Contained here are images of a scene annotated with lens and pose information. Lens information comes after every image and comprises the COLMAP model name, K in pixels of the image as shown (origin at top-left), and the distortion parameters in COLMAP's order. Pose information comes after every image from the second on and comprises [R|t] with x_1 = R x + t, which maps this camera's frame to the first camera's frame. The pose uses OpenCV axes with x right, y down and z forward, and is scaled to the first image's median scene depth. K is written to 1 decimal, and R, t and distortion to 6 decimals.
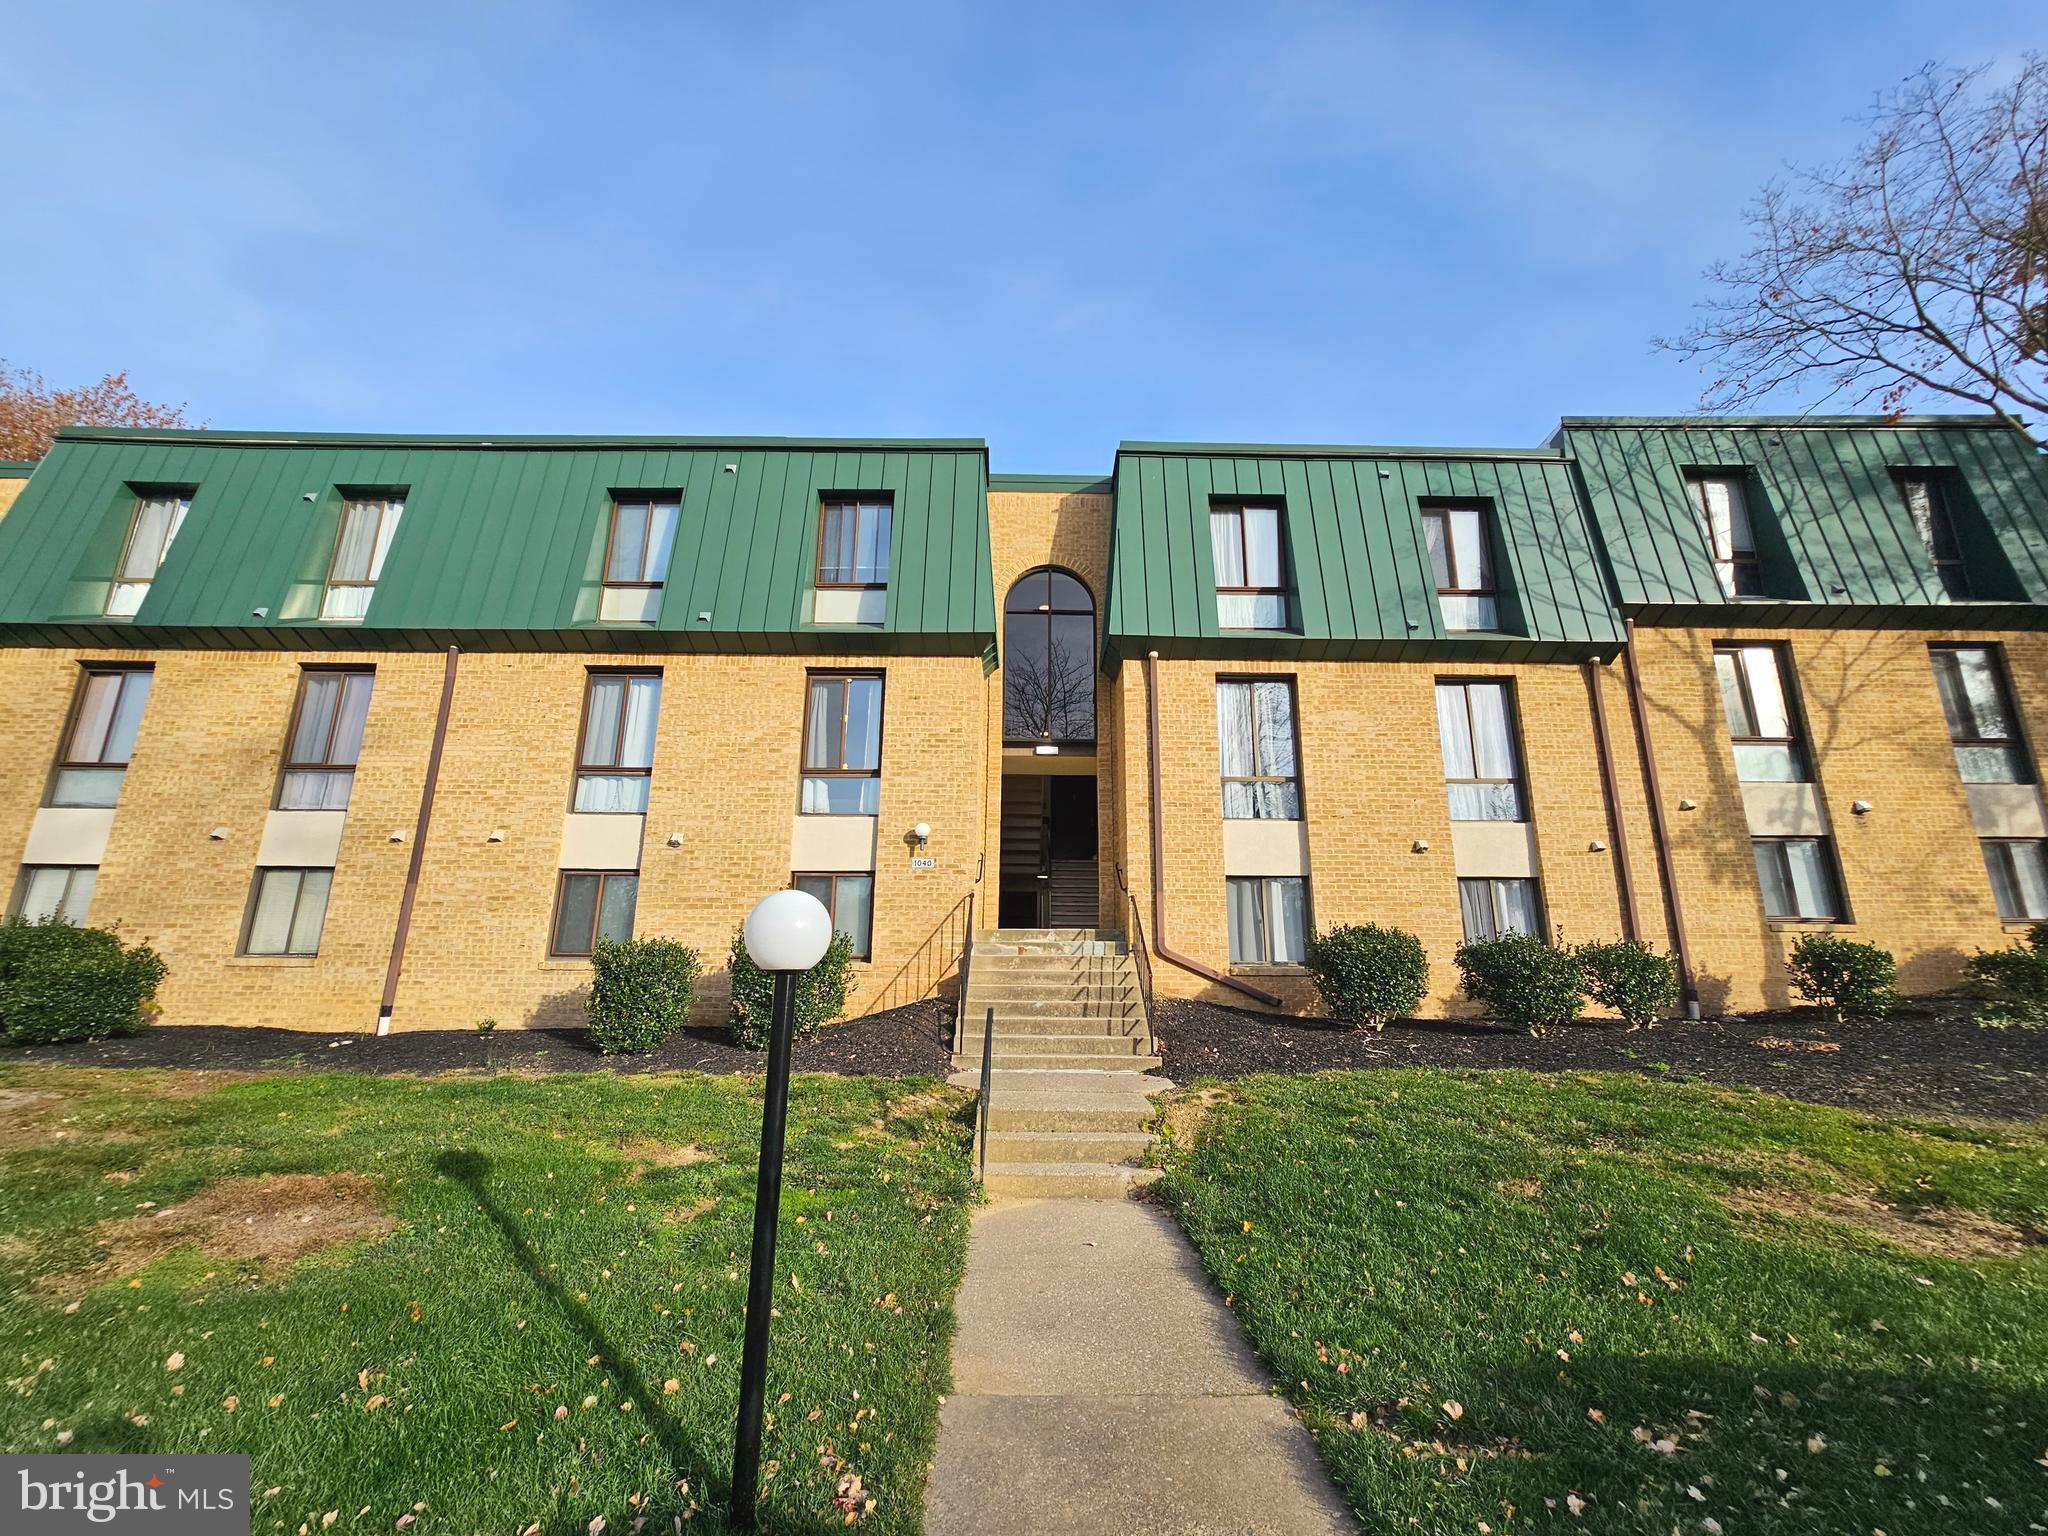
lens RADIAL K [[836.2, 0, 1033.5], [0, 836.2, 766.5], [0, 0, 1]] dist [-0.001668, 0.000559]
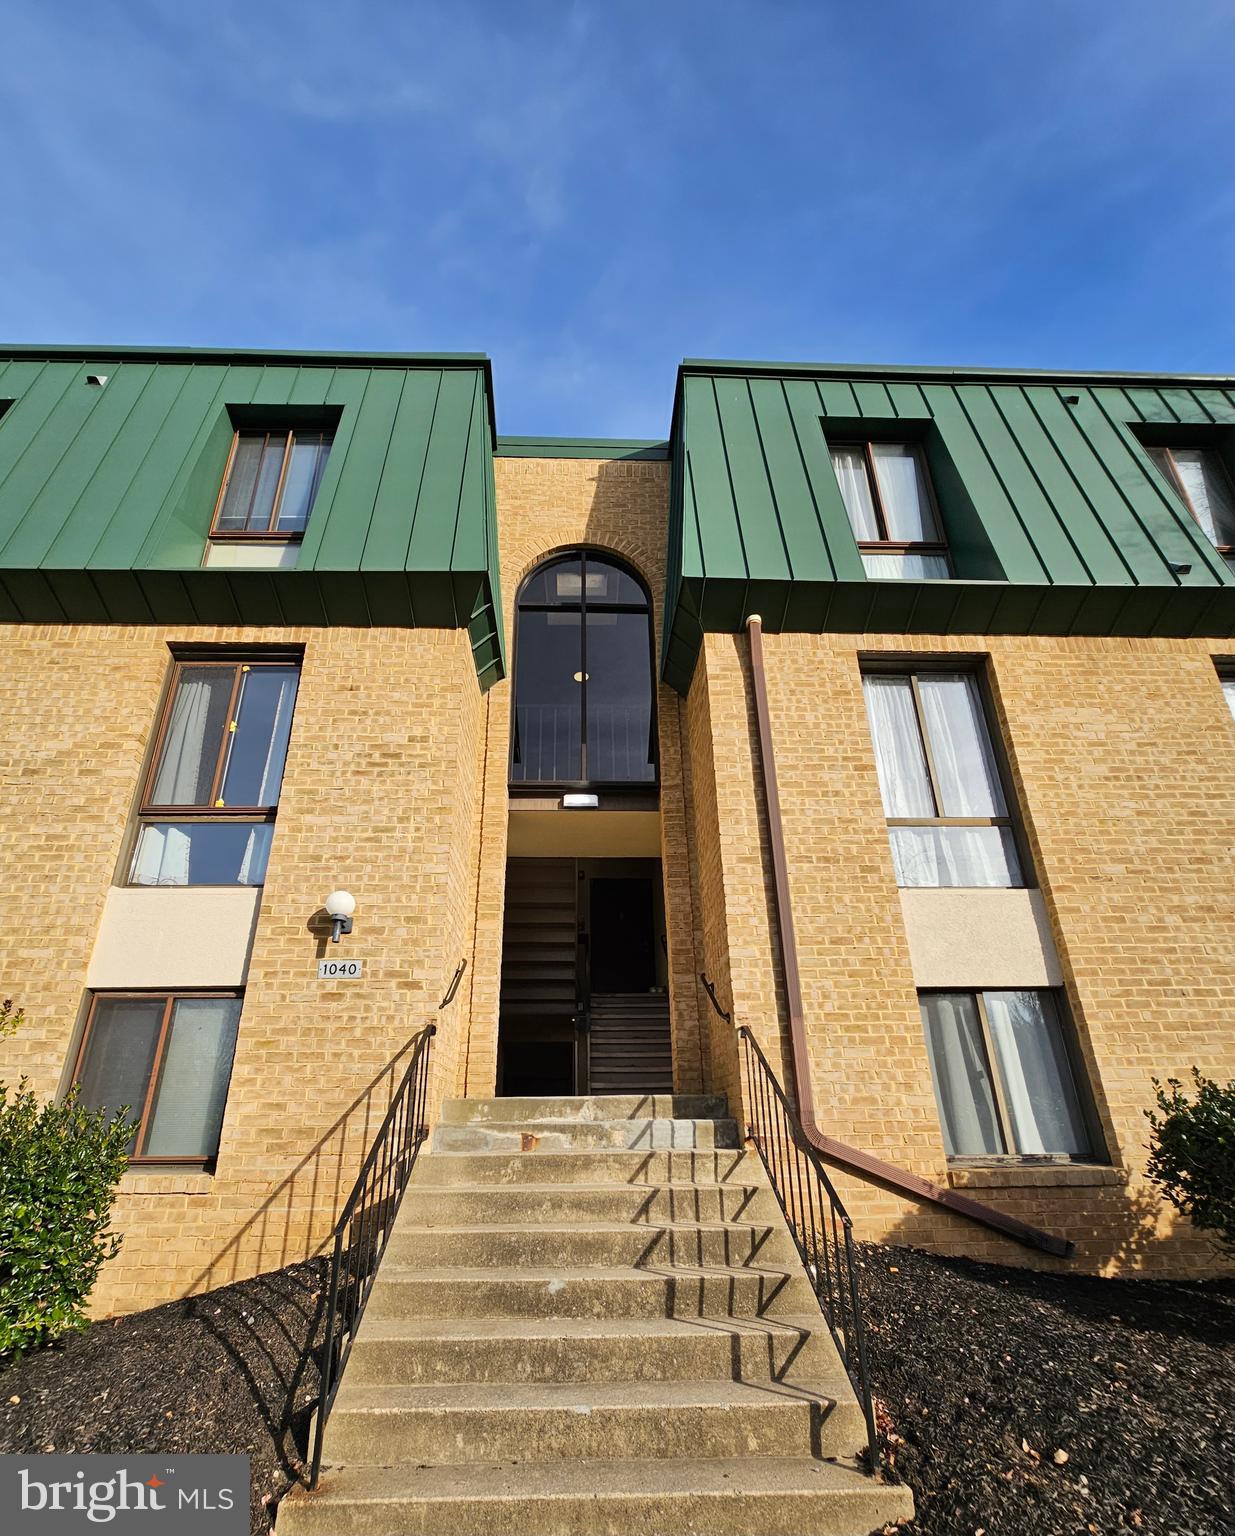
lens RADIAL K [[971.8, 0, 593.4], [0, 971.8, 768.4], [0, 0, 1]] dist [-0.003029, 0.000574]
pose [[0.999682, -0.007998, 0.023932, 0.010870], [0.011106, 0.991098, -0.132667, 0.066568], [-0.022658, 0.132891, 0.990872, 0.343096]]
